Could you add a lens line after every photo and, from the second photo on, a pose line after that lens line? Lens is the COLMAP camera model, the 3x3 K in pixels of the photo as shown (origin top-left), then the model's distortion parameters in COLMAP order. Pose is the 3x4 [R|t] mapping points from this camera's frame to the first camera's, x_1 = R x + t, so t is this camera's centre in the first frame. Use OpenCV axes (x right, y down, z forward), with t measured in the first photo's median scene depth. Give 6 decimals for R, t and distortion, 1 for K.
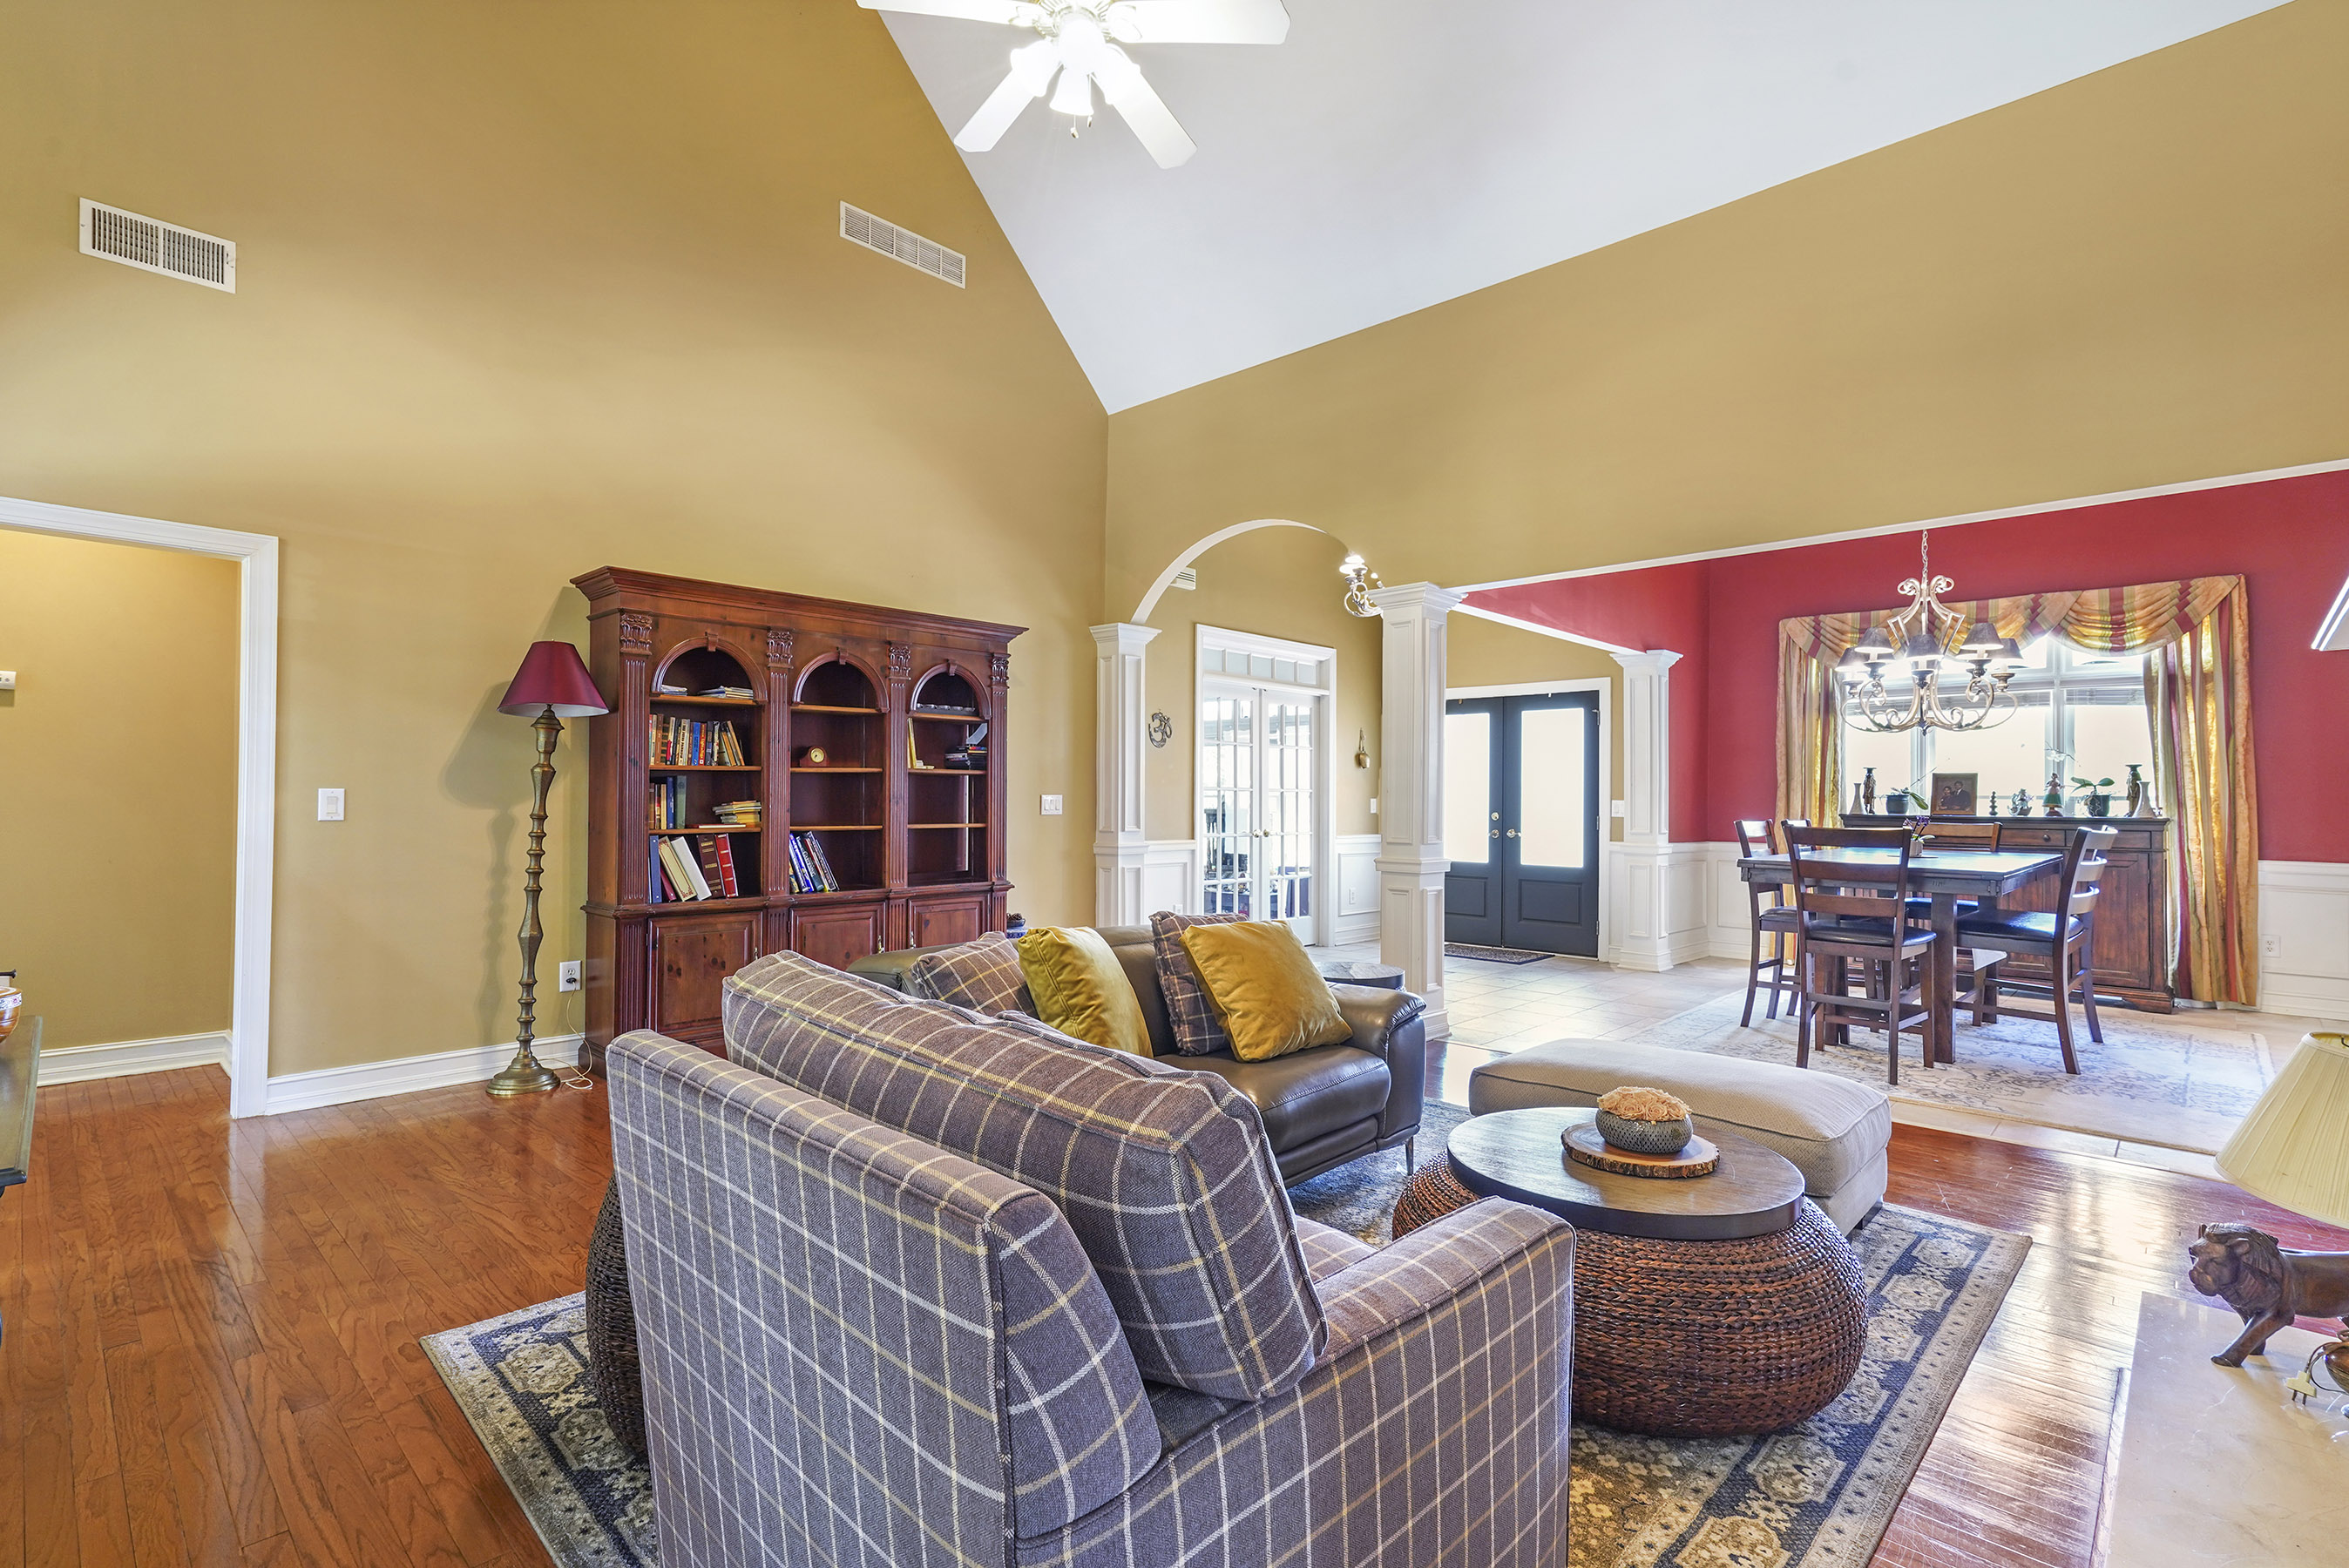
lens RADIAL K [[1069.1, 0, 1177.2], [0, 1069.1, 787.3], [0, 0, 1]] dist [0.005790, 0.002866]
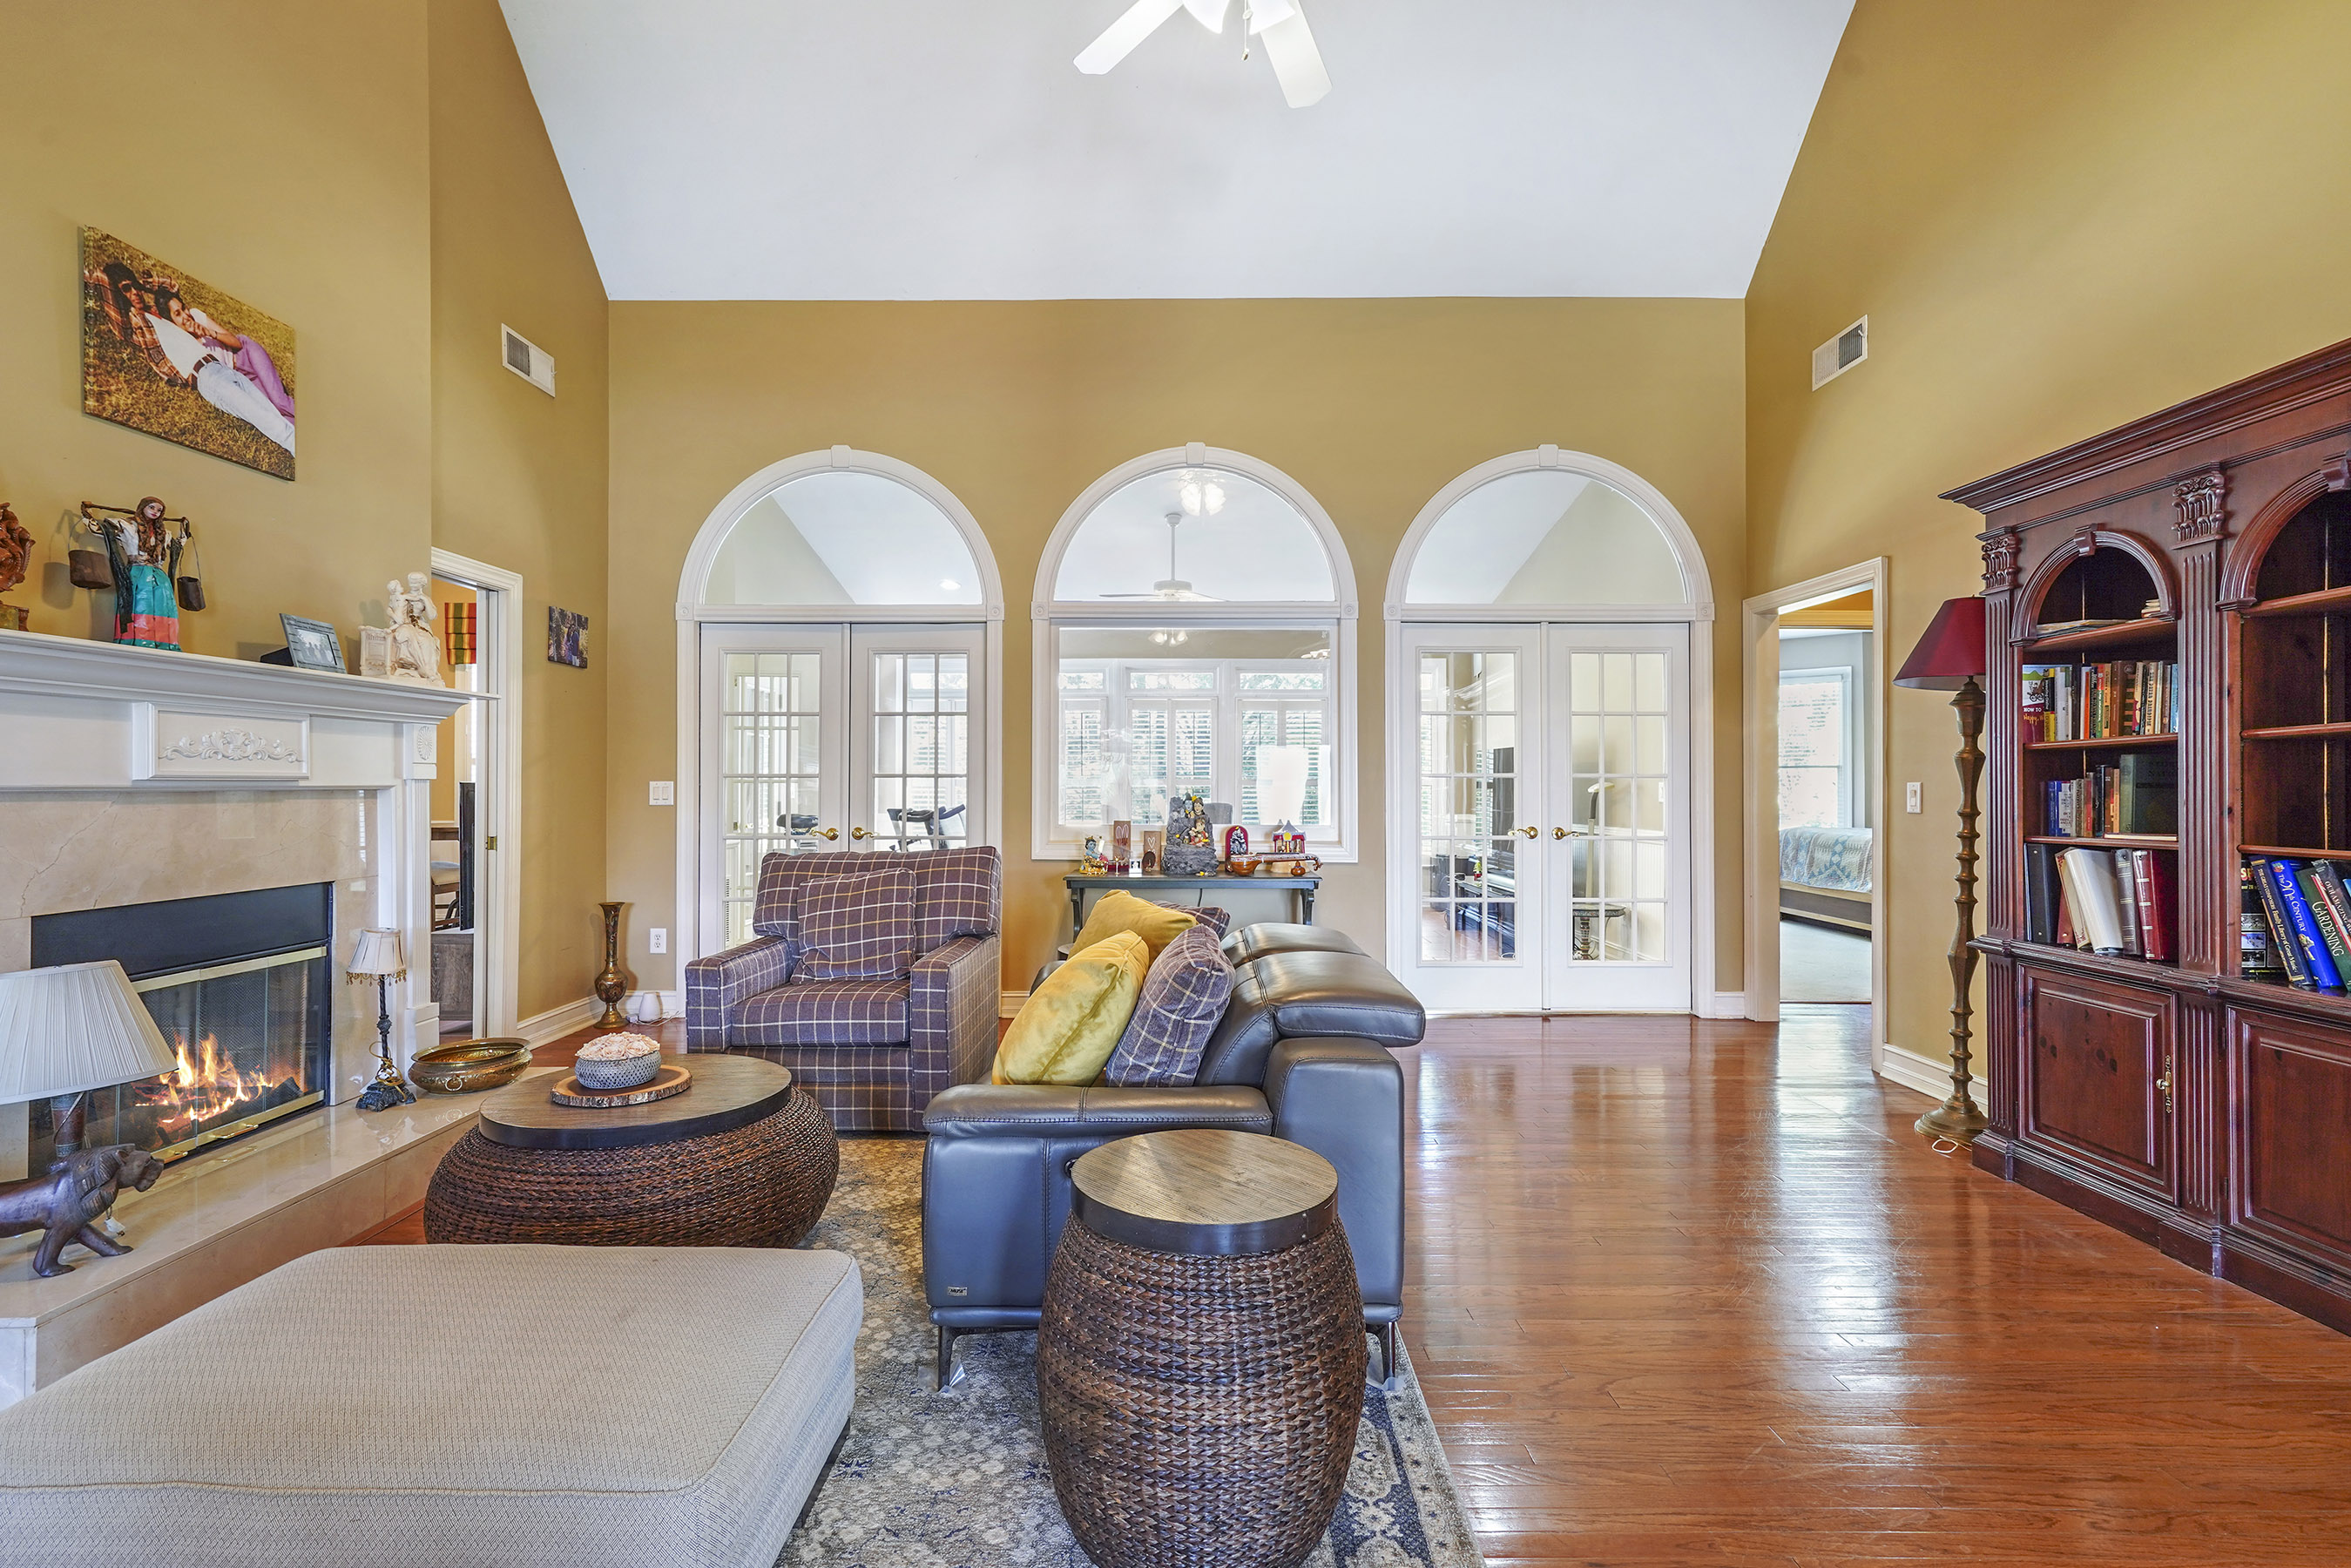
lens RADIAL K [[1070.2, 0, 1180.3], [0, 1070.2, 779.3], [0, 0, 1]] dist [0.005790, 0.002866]
pose [[-0.702529, -0.016793, -0.711457, 0.387946], [-0.002673, 0.999777, -0.020958, 0.019079], [0.711650, -0.012822, -0.702417, 1.069217]]
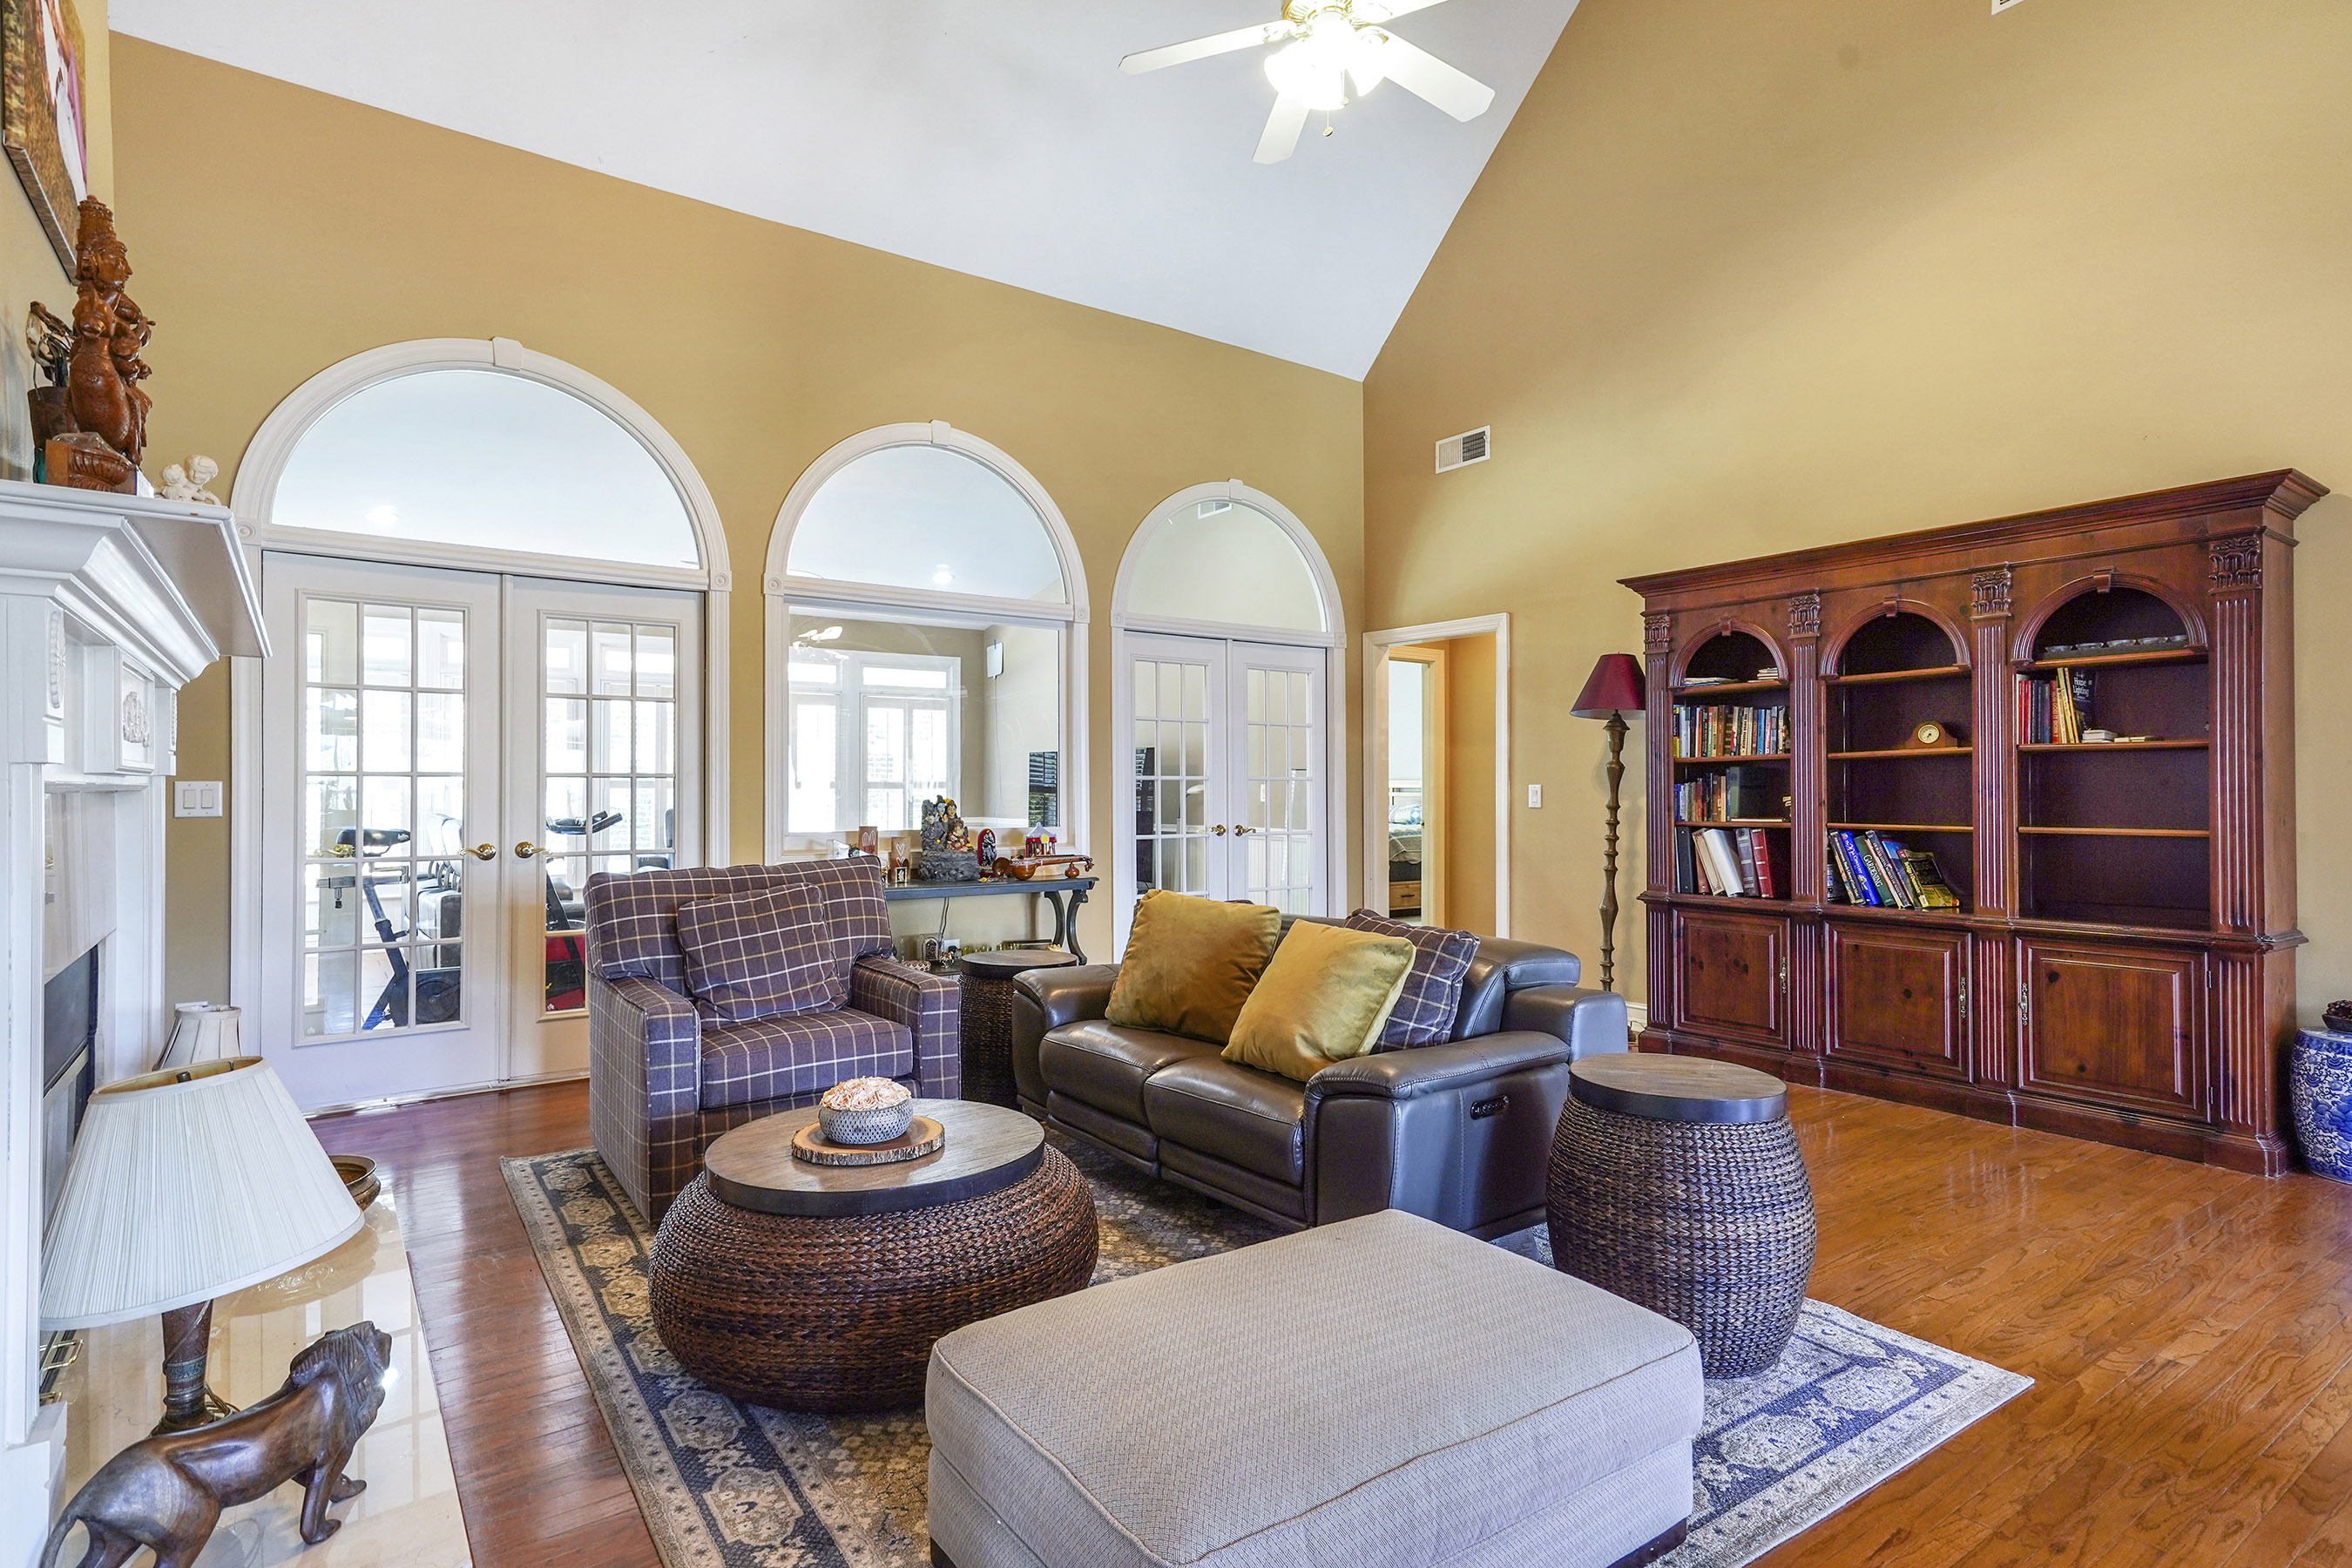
lens RADIAL K [[1160.9, 0, 1161.9], [0, 1160.9, 784.8], [0, 0, 1]] dist [0.016564, -0.001706]
pose [[-0.175831, -0.015408, -0.984300, 0.678322], [0.006352, 0.999839, -0.016786, 0.020298], [0.984400, -0.009204, -0.175705, 0.689111]]
